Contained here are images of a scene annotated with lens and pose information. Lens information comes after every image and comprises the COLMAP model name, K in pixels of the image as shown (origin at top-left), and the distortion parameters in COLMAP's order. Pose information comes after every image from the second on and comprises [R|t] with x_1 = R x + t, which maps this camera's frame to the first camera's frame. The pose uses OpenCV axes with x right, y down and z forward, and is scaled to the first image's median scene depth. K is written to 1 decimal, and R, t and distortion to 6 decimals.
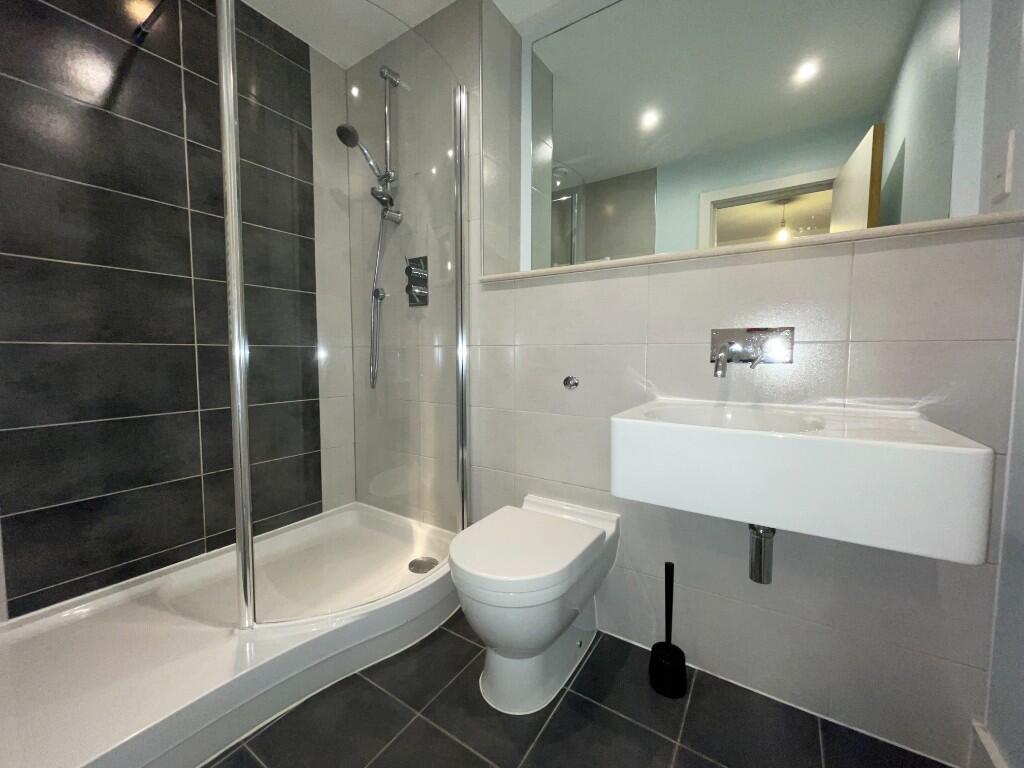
lens RADIAL K [[414.0, 0, 507.2], [0, 414.0, 381.1], [0, 0, 1]] dist [-0.002940, 0.000596]
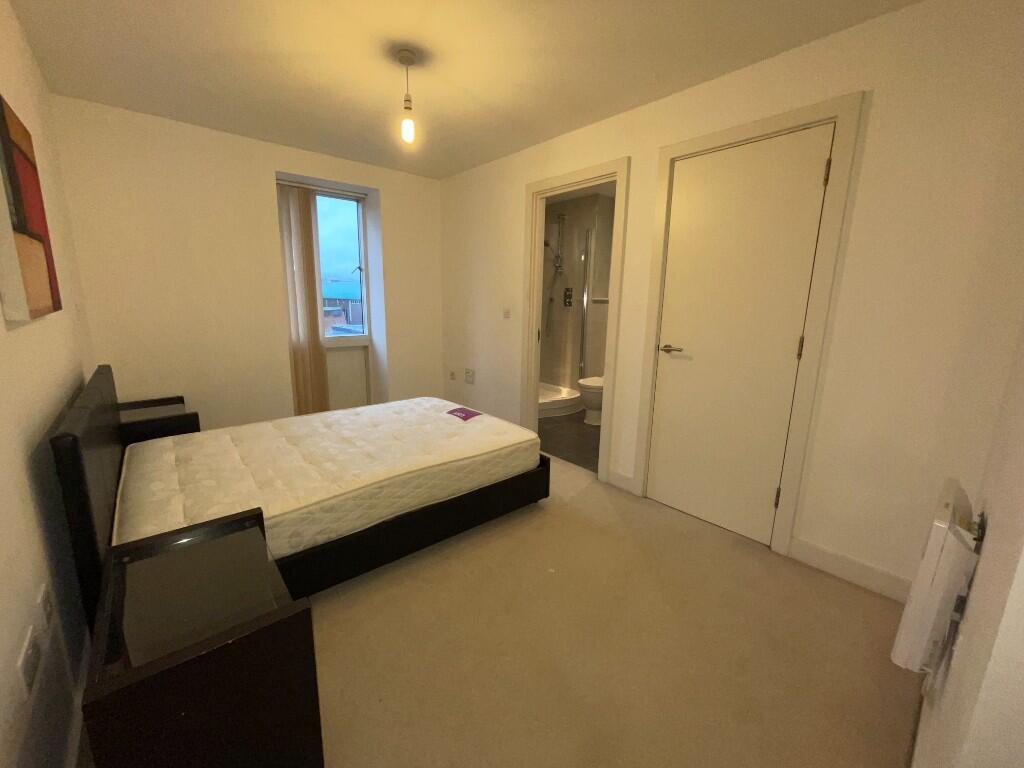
lens RADIAL K [[414.0, 0, 507.2], [0, 414.0, 381.1], [0, 0, 1]] dist [-0.002940, 0.000596]
pose [[0.960598, 0.068298, -0.269421, 0.162114], [-0.034341, 0.991076, 0.128800, -0.032782], [0.275813, -0.114473, 0.954371, -1.705793]]
